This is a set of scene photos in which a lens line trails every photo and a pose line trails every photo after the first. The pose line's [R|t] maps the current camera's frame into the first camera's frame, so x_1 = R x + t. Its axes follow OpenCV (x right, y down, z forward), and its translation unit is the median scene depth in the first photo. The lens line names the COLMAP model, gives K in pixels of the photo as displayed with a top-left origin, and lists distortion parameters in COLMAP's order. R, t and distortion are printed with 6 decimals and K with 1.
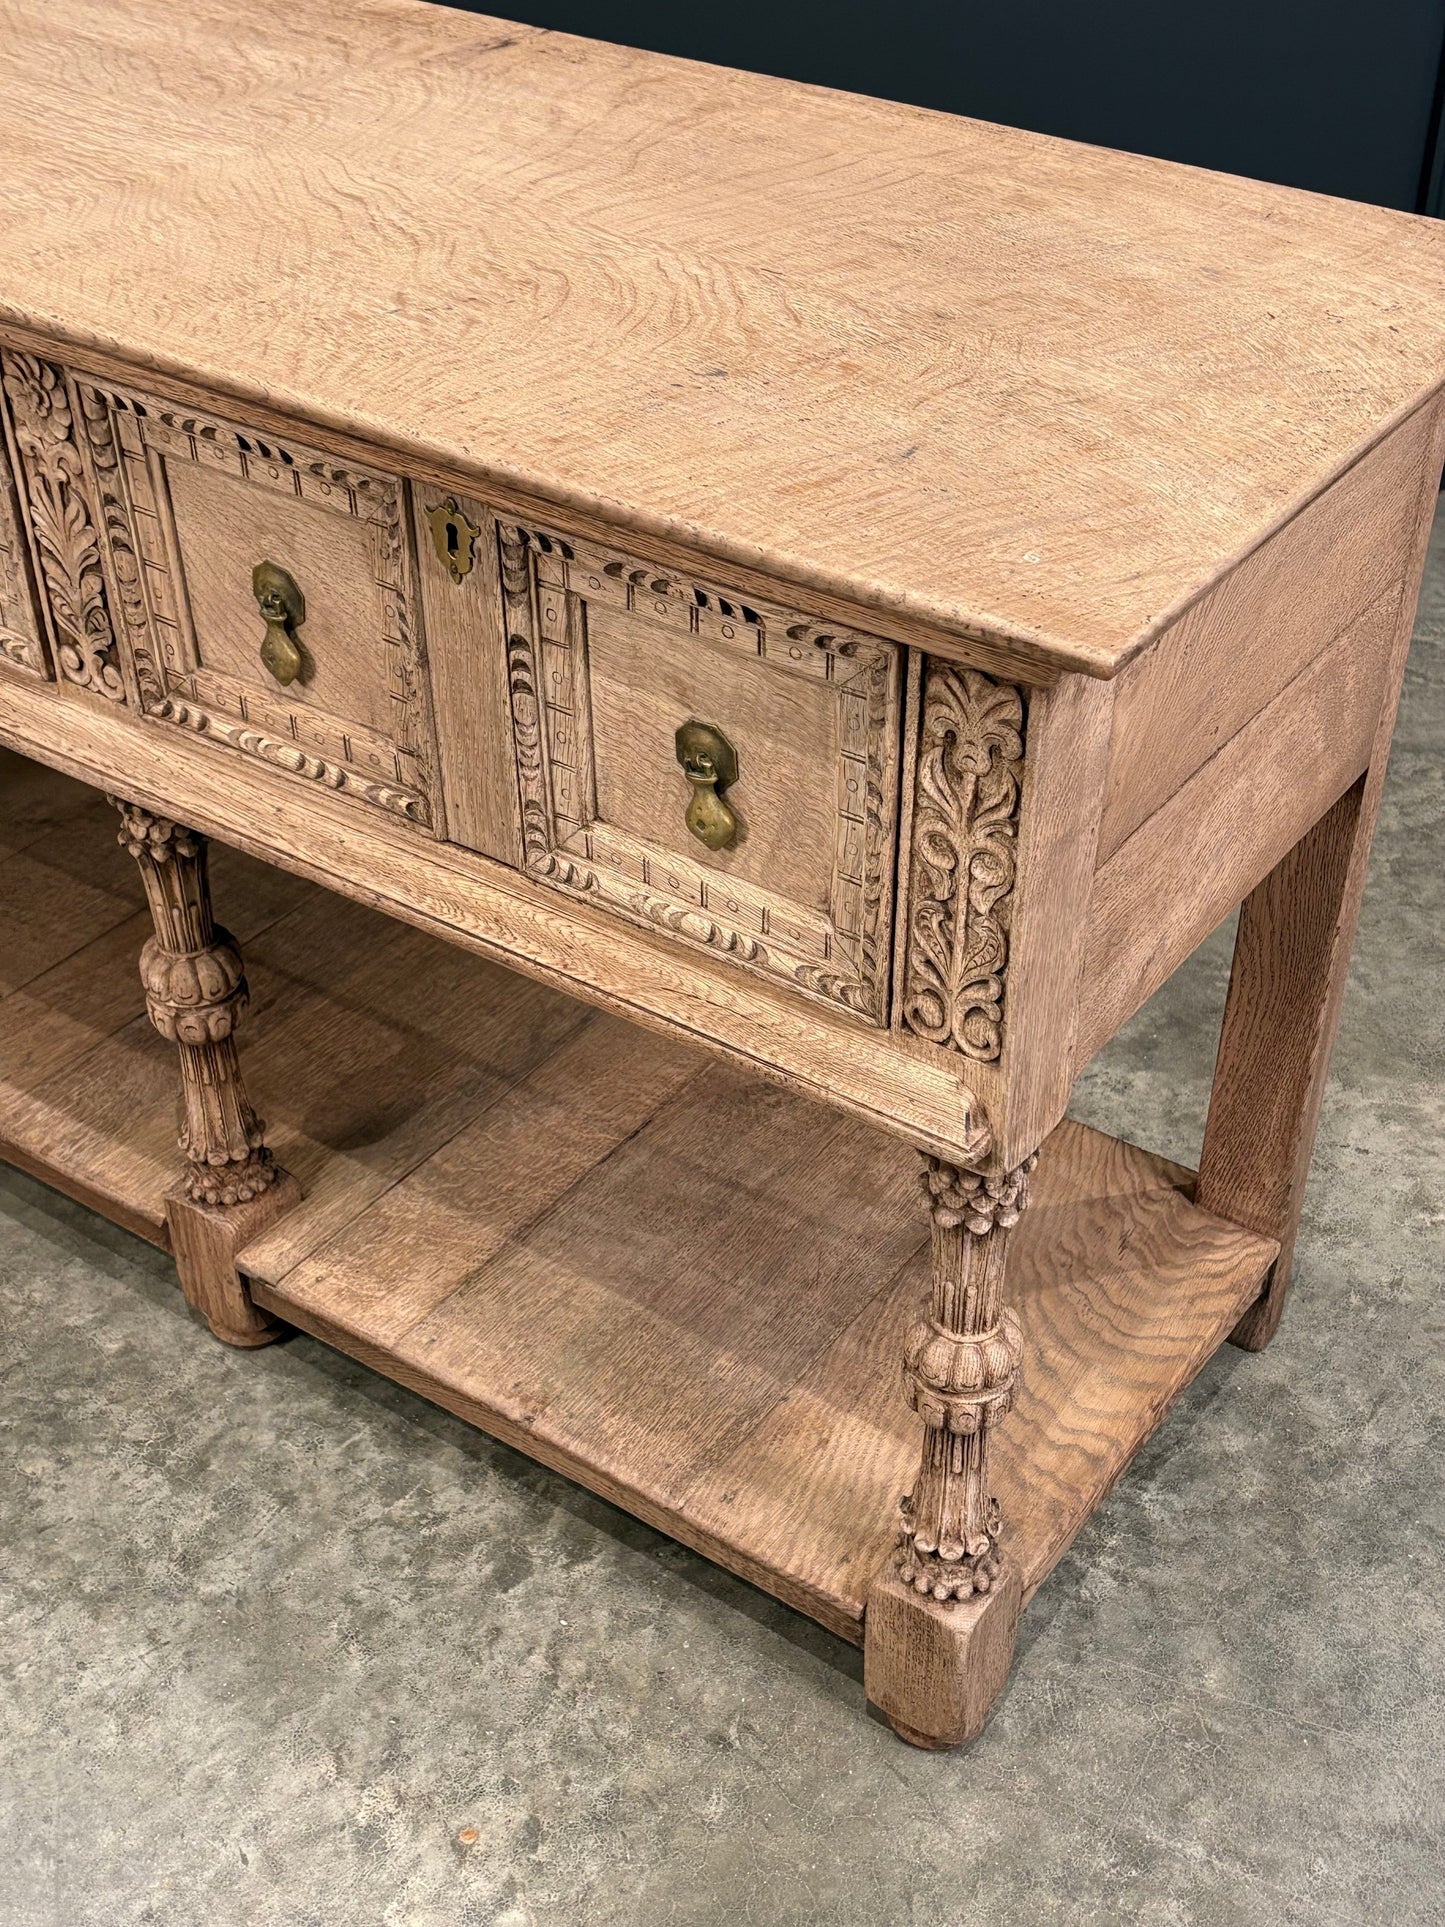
lens RADIAL K [[2377.9, 0, 730.0], [0, 2377.9, 972.5], [0, 0, 1]] dist [0.237878, -0.851080]
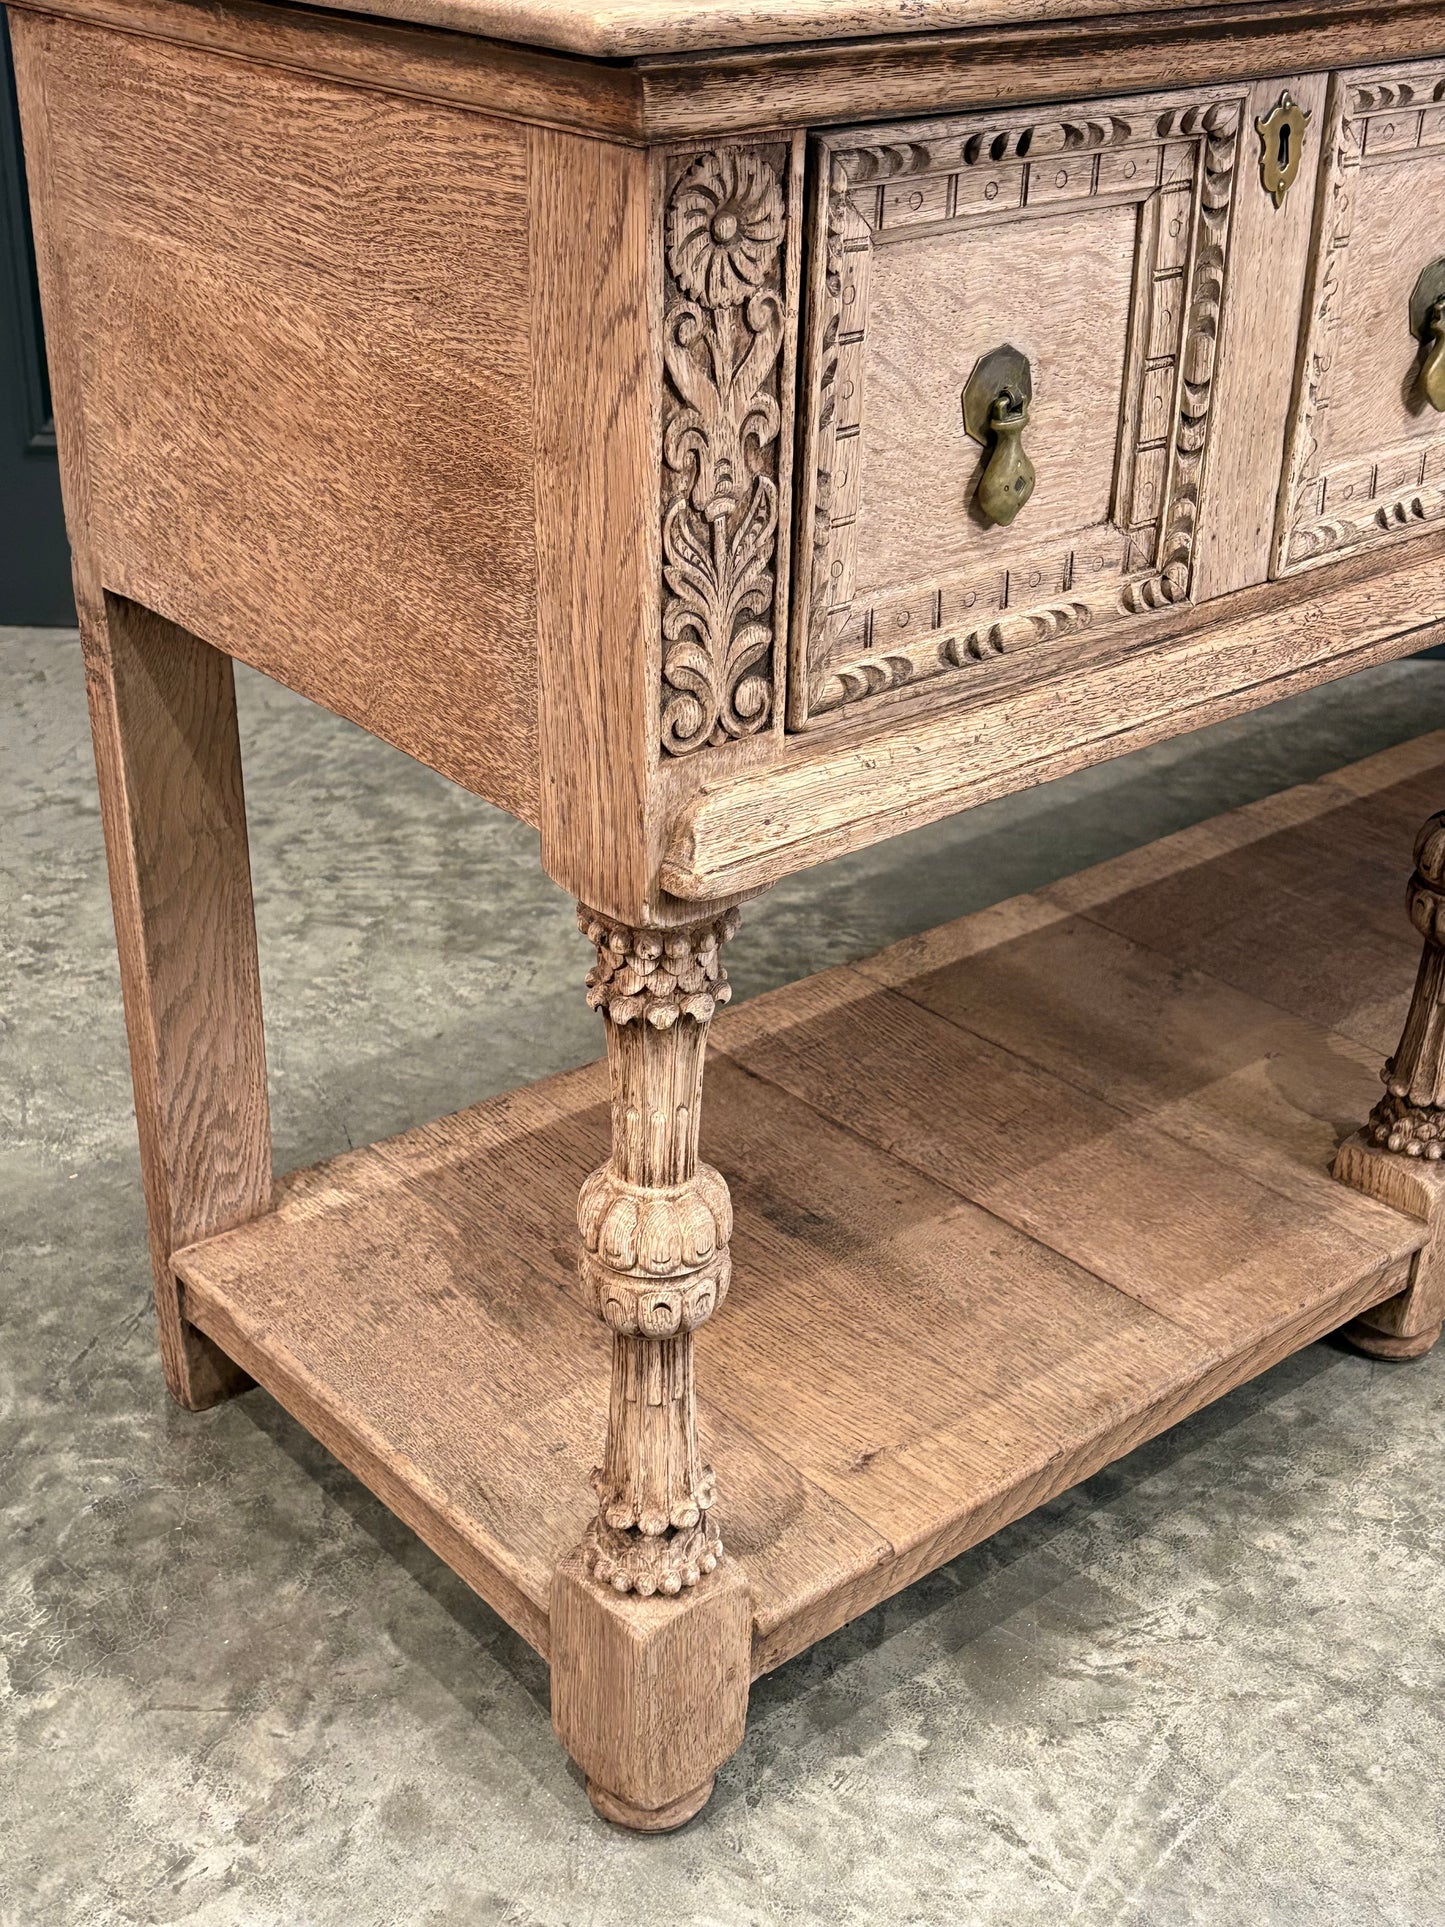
lens RADIAL K [[2368.6, 0, 715.7], [0, 2368.6, 989.0], [0, 0, 1]] dist [0.218551, -0.806631]
pose [[0.998033, 0.056388, -0.027385, -0.529587], [-0.060079, 0.985100, -0.161146, 0.189911], [0.017890, 0.162474, 0.986551, 0.211159]]
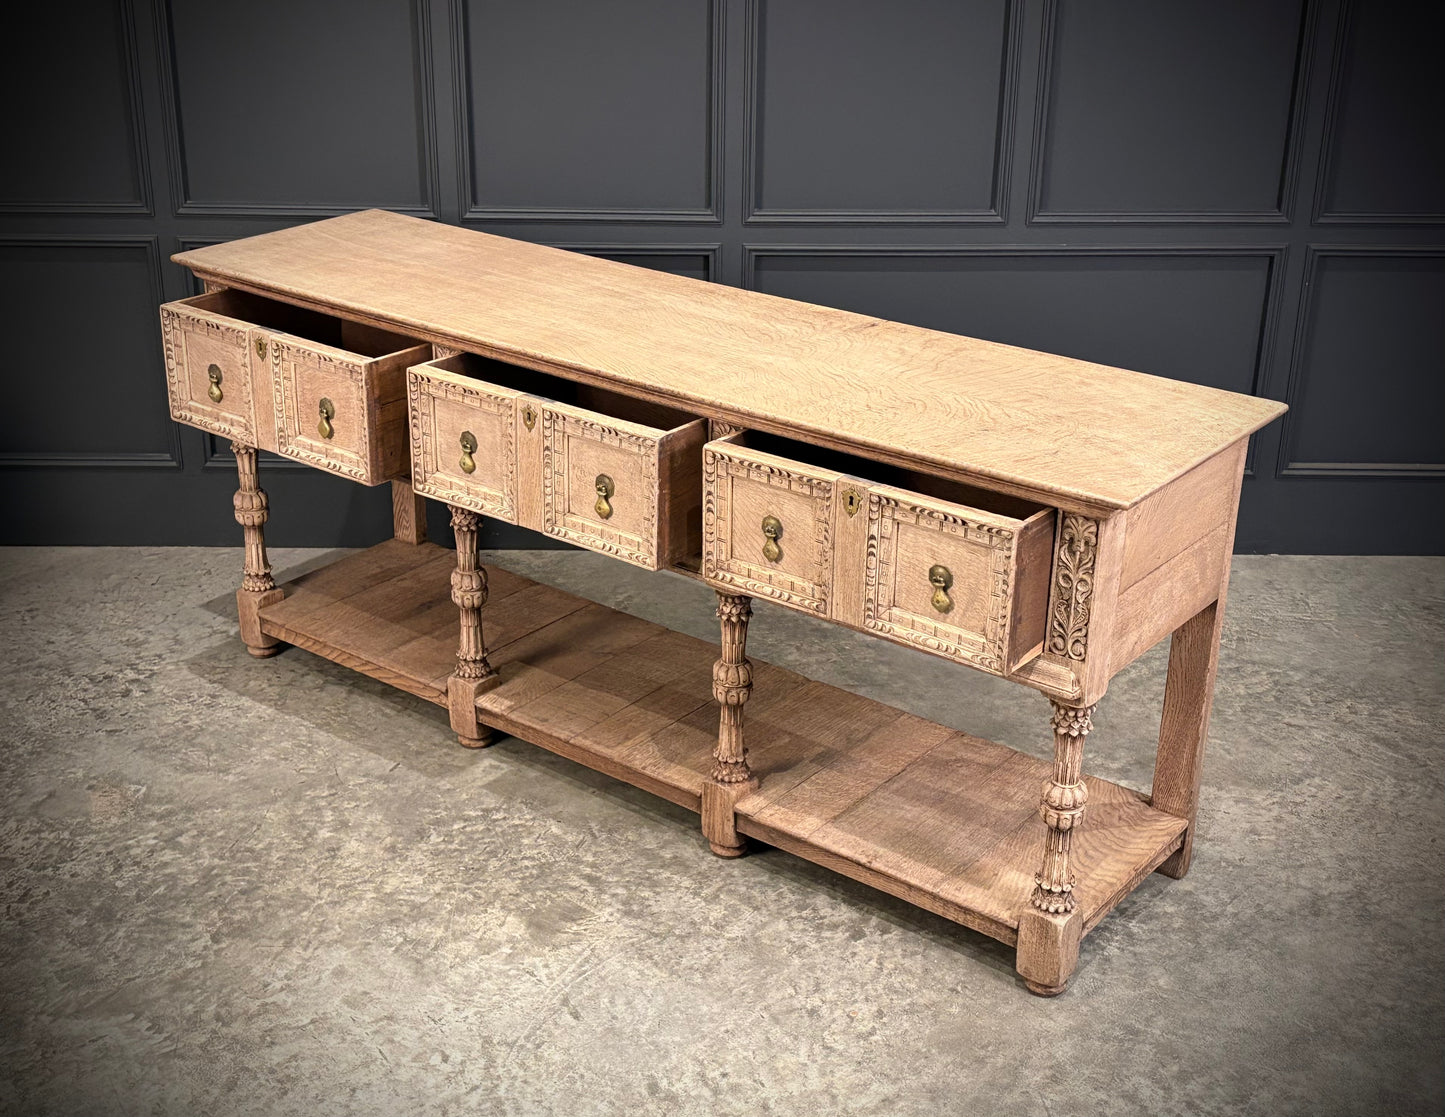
lens RADIAL K [[1875.3, 0, 695.3], [0, 1875.3, 562.5], [0, 0, 1]] dist [0.220288, -0.756860]
pose [[0.998653, 0.037315, -0.036041, -0.215044], [-0.044936, 0.969358, -0.241508, 0.383682], [0.025924, 0.242802, 0.969729, -0.964493]]
